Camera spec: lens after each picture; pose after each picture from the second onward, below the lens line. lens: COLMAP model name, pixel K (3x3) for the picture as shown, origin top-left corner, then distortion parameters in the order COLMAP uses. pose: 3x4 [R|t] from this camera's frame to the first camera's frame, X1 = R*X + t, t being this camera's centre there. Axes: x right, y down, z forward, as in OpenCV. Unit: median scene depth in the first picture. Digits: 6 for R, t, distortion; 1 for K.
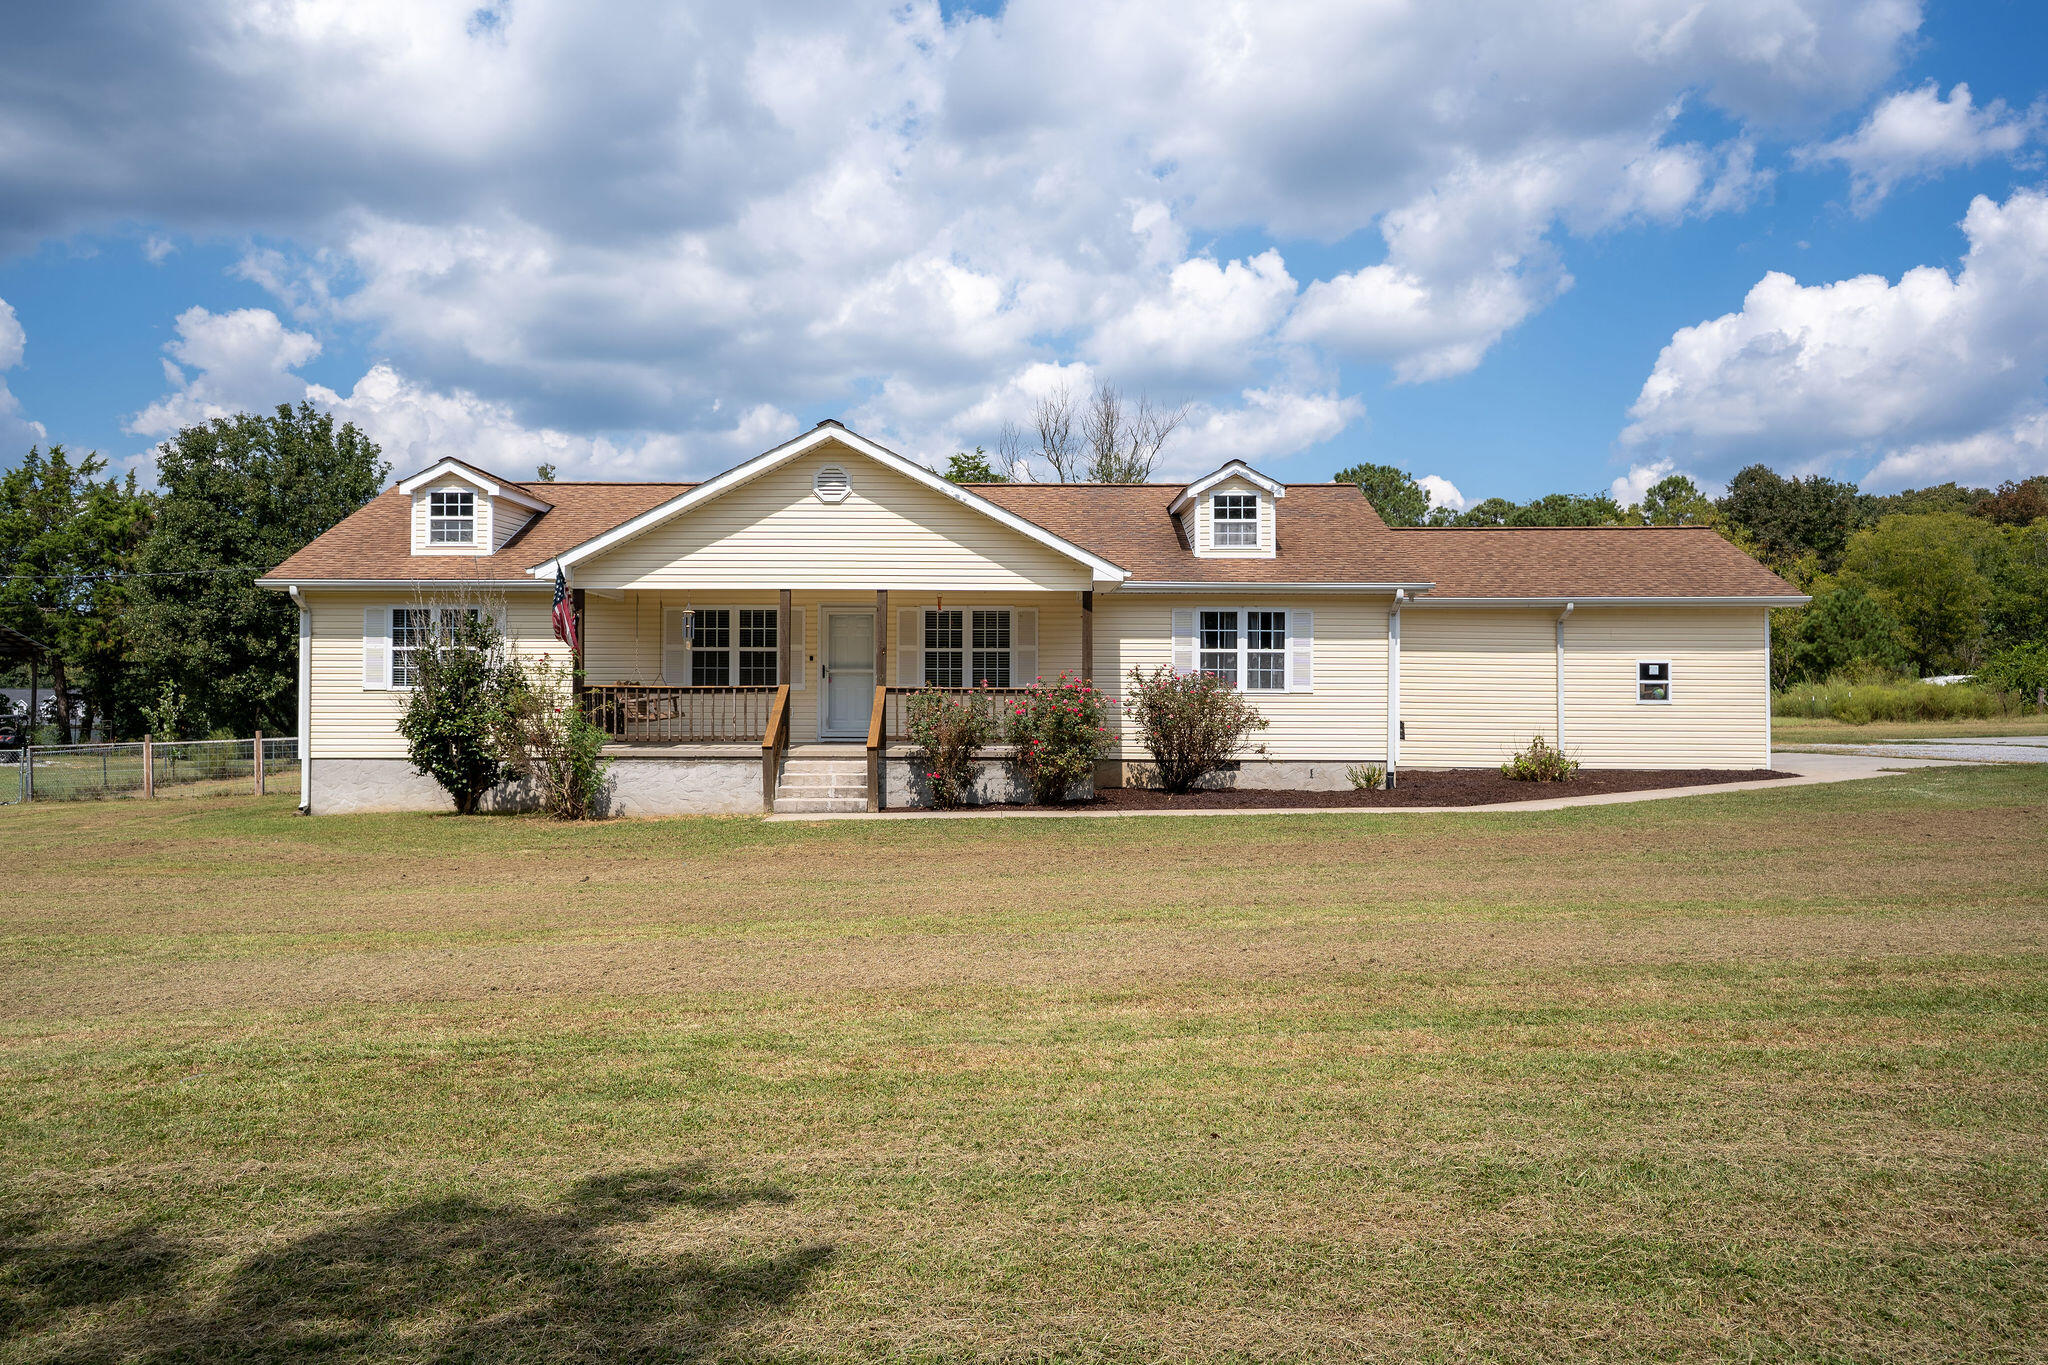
lens RADIAL K [[1563.3, 0, 1023.9], [0, 1563.3, 681.4], [0, 0, 1]] dist [0.011559, -0.001779]
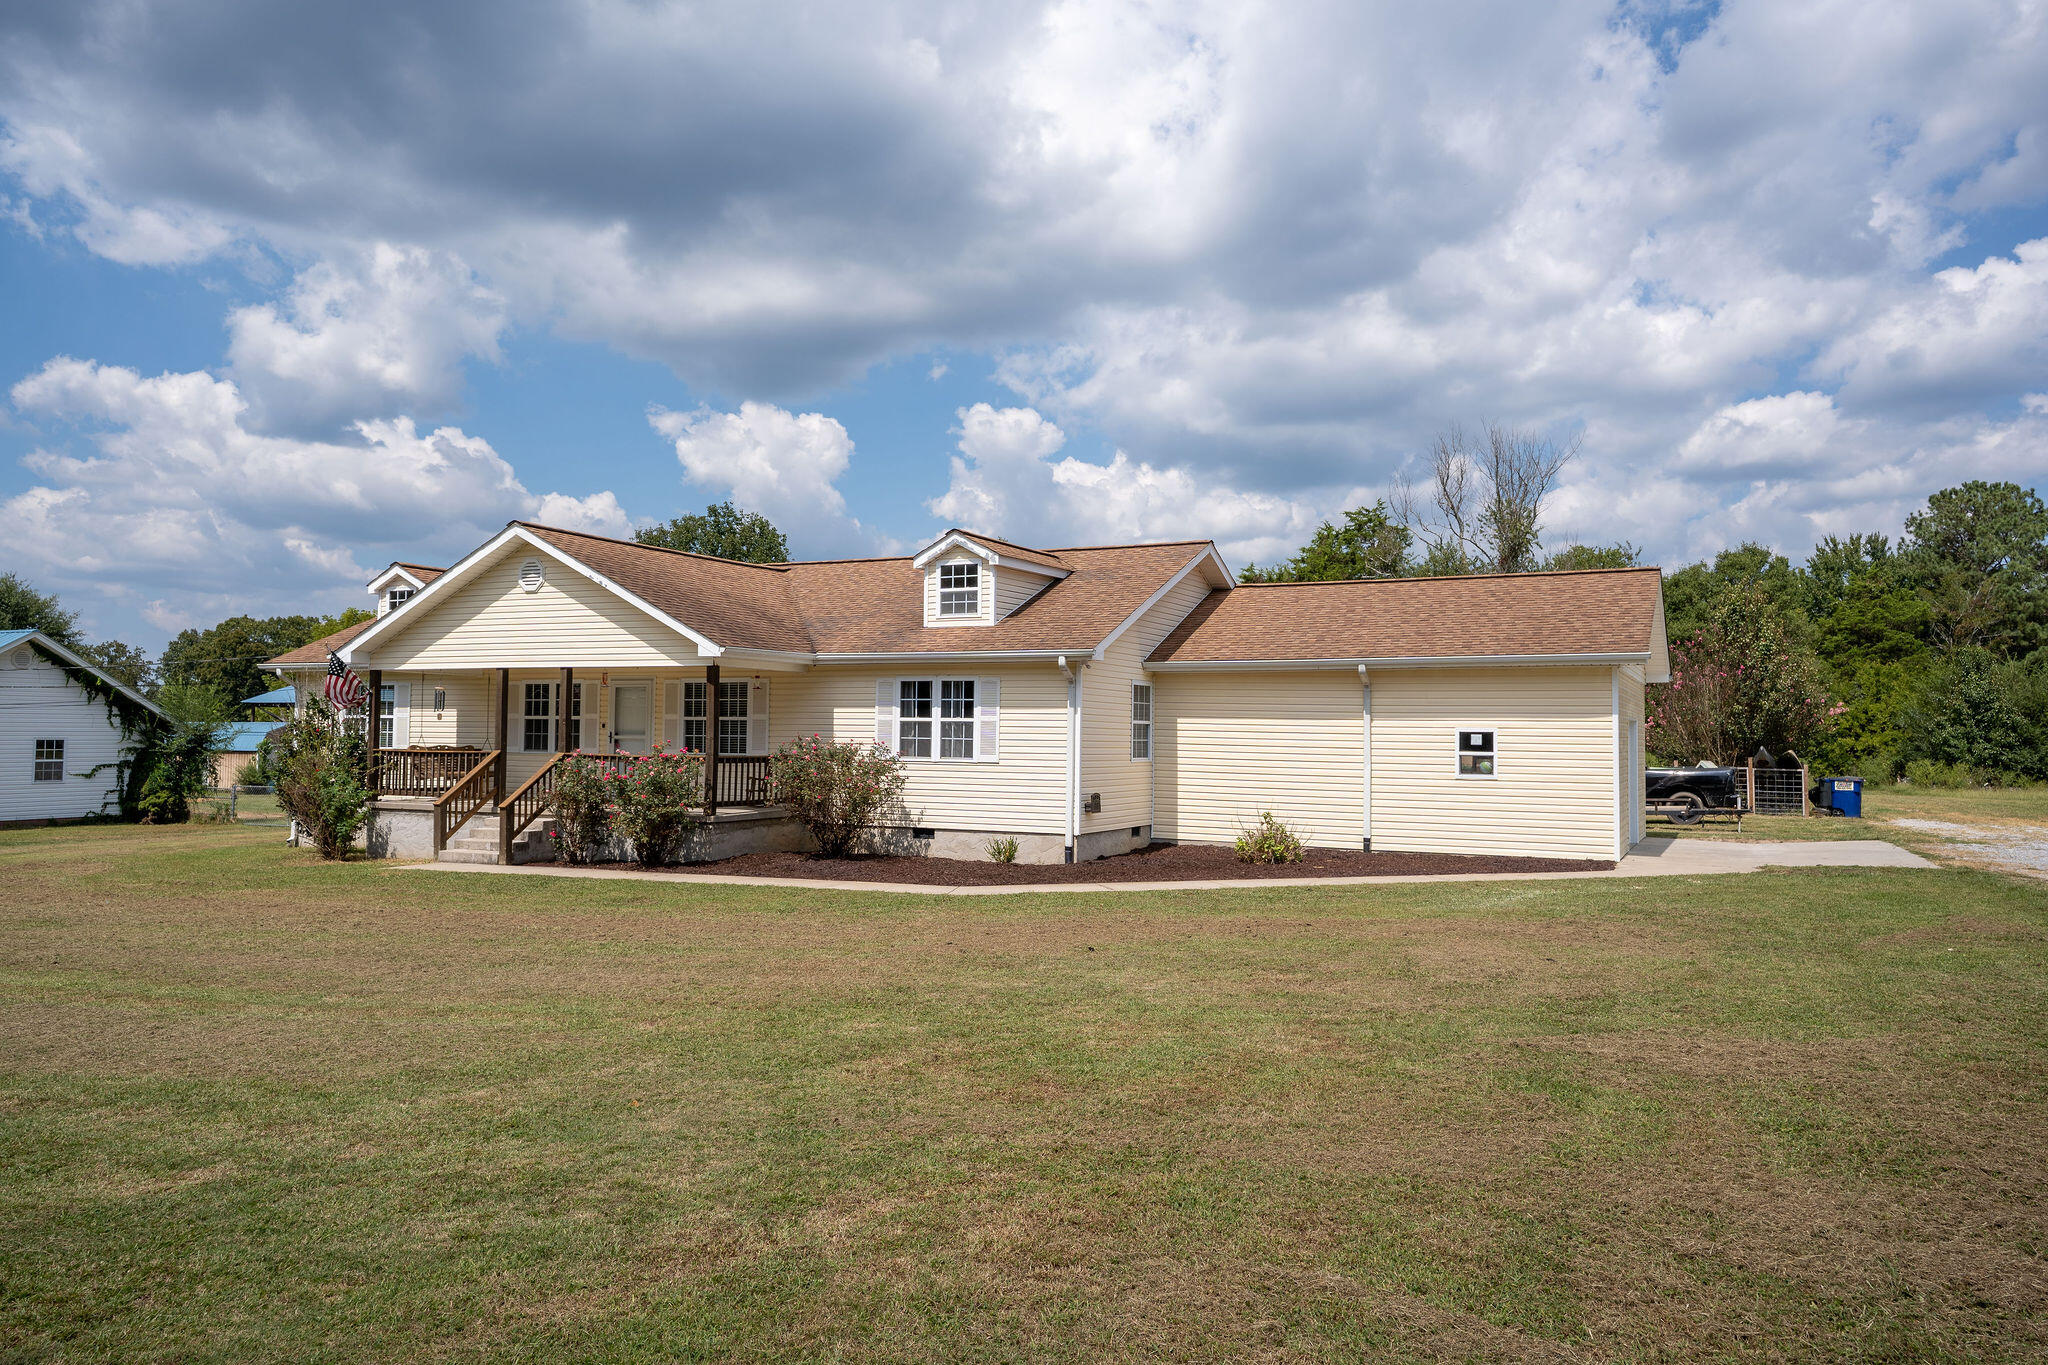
lens RADIAL K [[1543.5, 0, 1022.6], [0, 1543.5, 684.0], [0, 0, 1]] dist [0.004040, 0.008570]
pose [[0.891612, -0.009542, -0.452701, 0.575393], [-0.004832, 0.999520, -0.030586, -0.011058], [0.452775, 0.029459, 0.891138, 0.125923]]
